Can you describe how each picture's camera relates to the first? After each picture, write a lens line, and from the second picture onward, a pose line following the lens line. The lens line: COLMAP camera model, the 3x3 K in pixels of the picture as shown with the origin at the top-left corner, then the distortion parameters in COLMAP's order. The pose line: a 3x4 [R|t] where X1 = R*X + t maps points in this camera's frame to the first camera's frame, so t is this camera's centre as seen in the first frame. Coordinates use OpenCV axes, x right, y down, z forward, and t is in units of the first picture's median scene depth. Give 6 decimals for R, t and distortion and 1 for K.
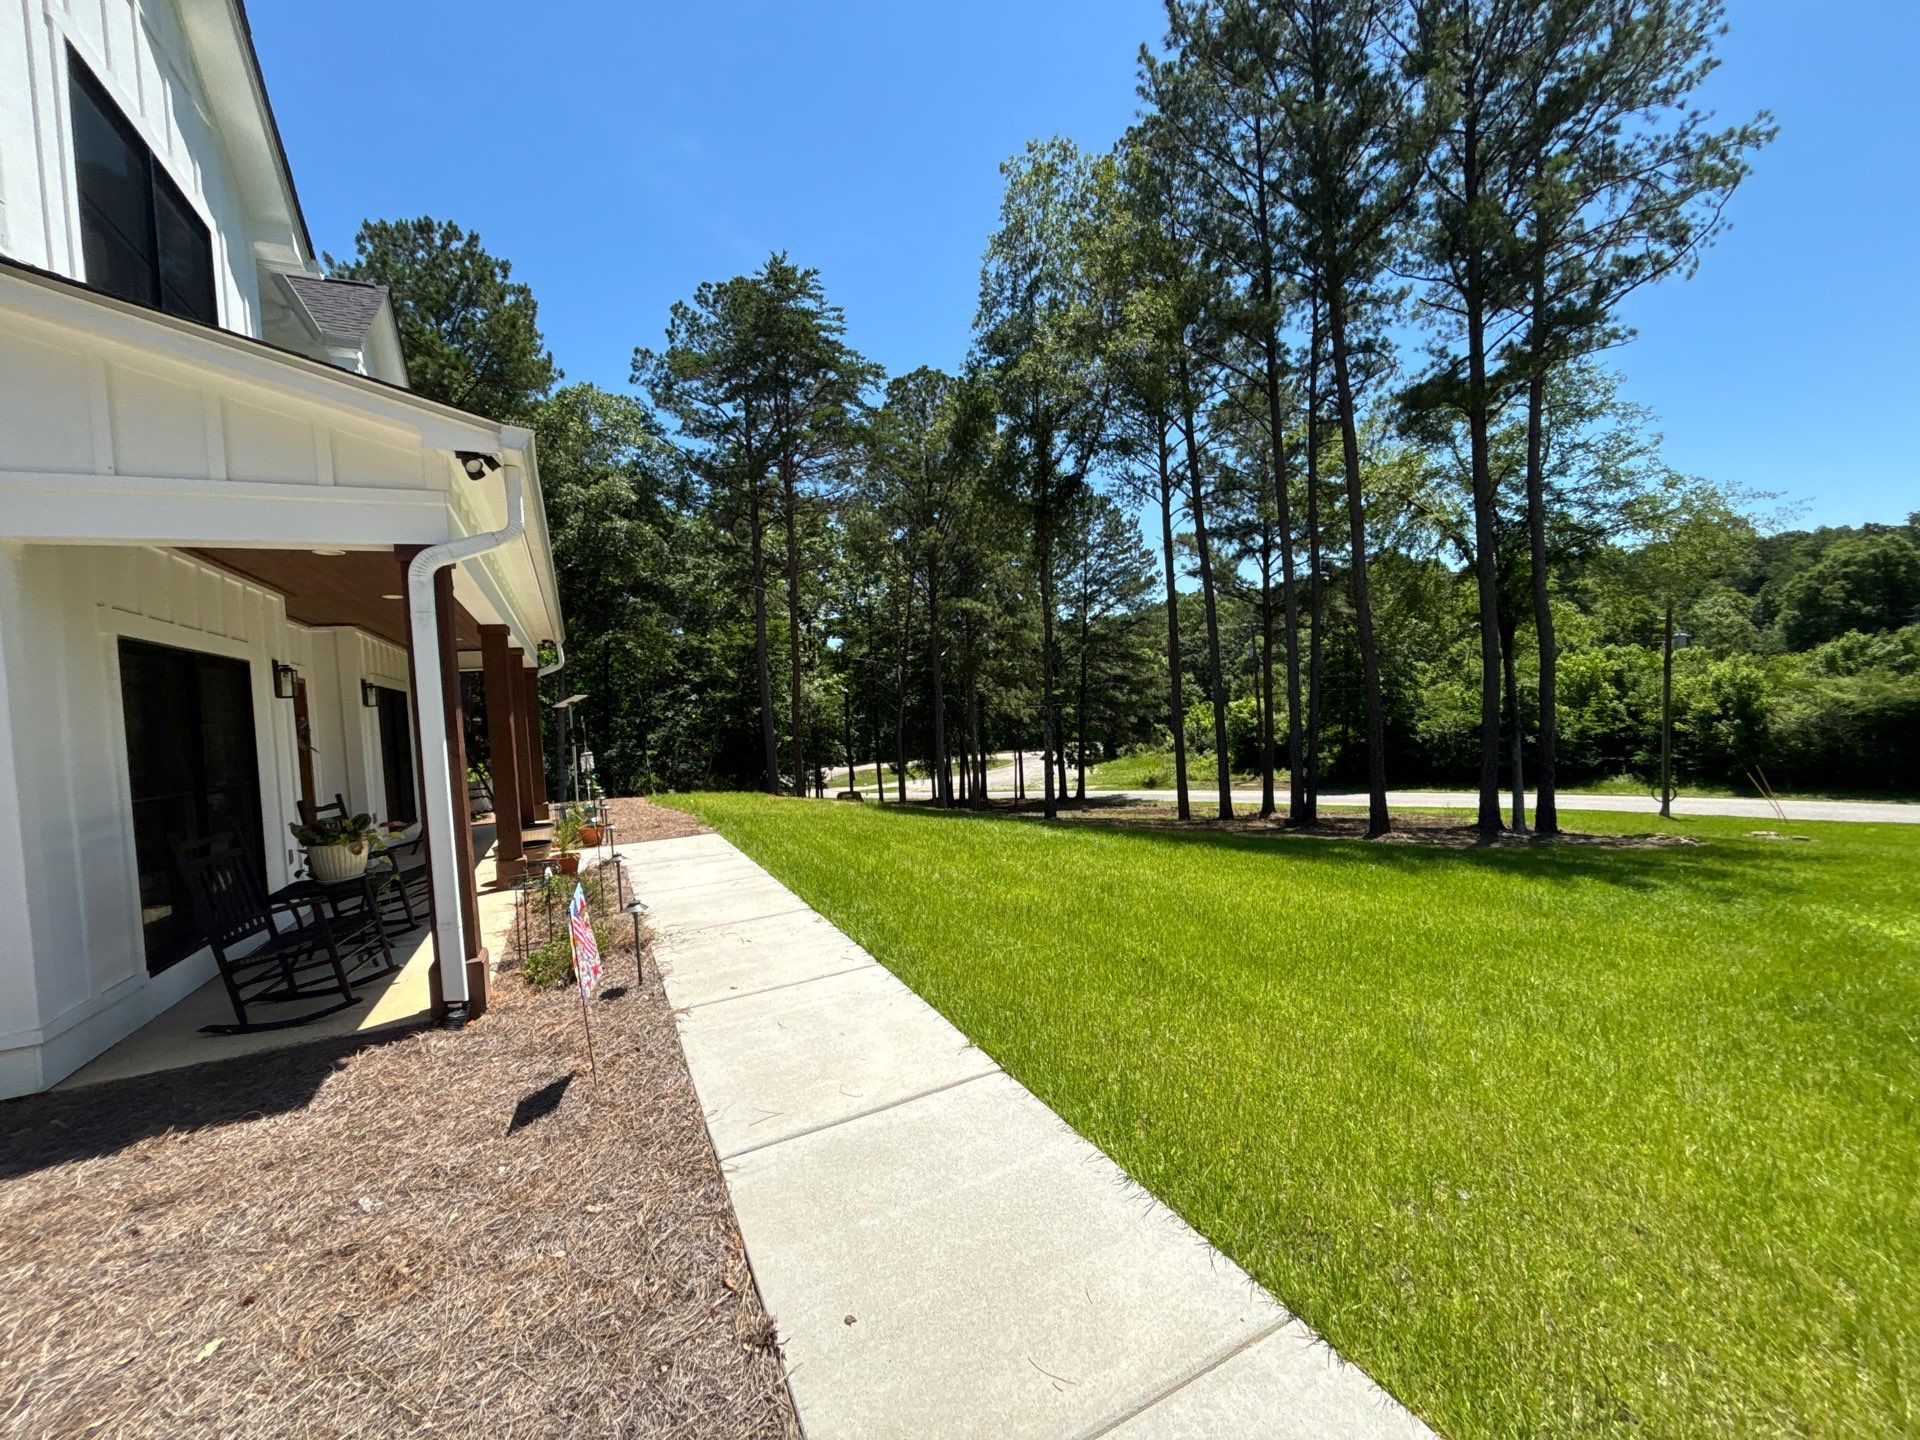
lens RADIAL K [[788.3, 0, 993.7], [0, 788.3, 720.4], [0, 0, 1]] dist [-0.013618, -0.000248]
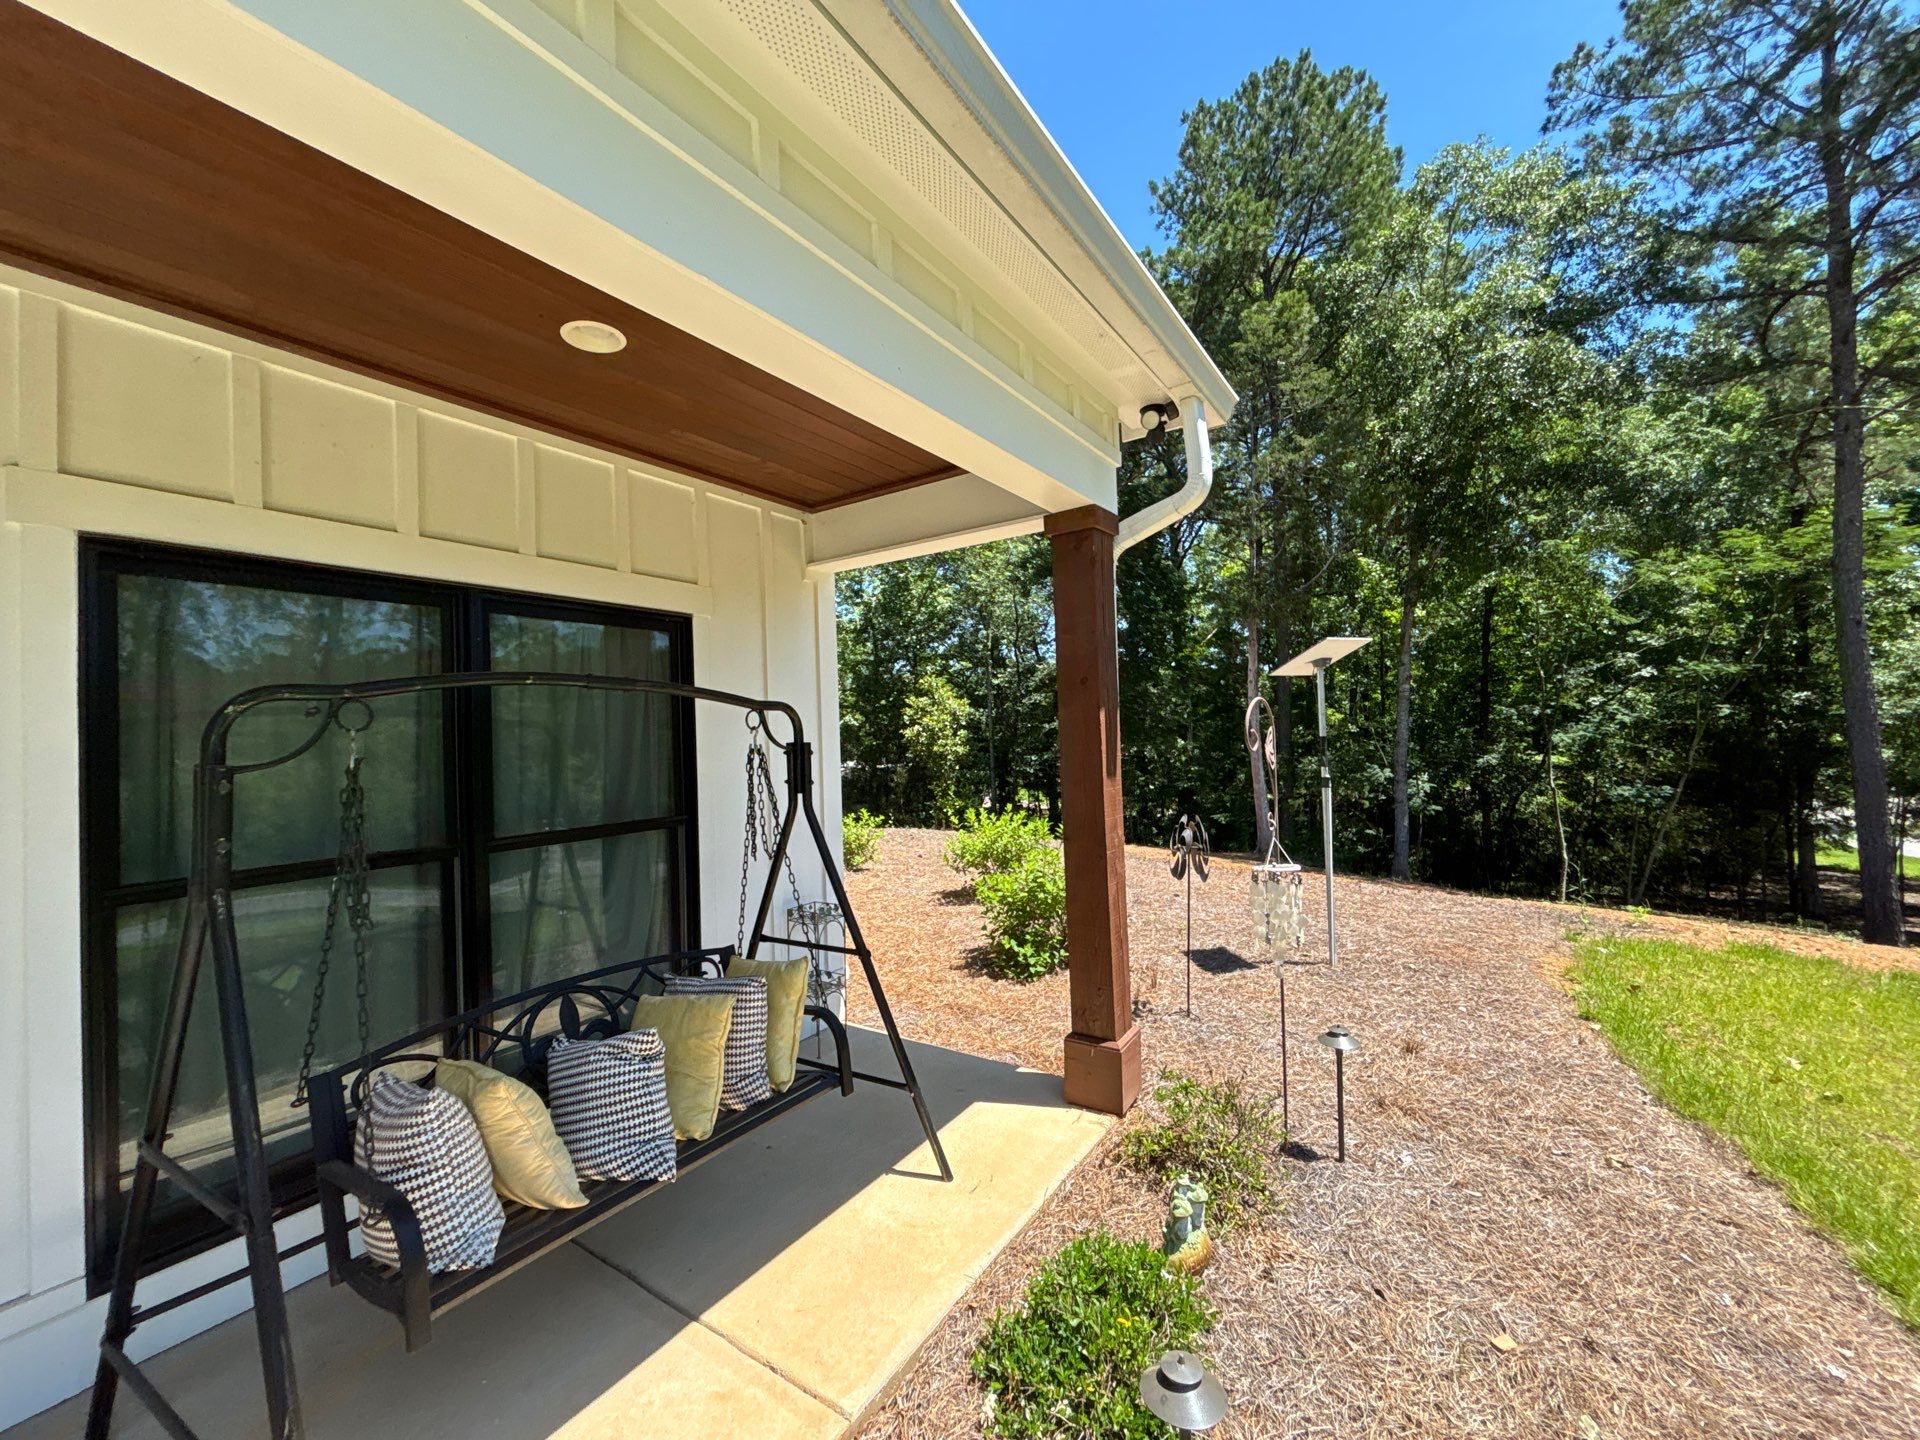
lens RADIAL K [[760.3, 0, 960.0], [0, 760.3, 720.0], [0, 0, 1]] dist [-0.011078, 0.006956]
pose [[0.475279, 0.032719, -0.879227, -0.140210], [-0.017721, 0.999462, 0.027613, -0.001142], [0.879657, 0.002457, 0.475603, 0.309430]]
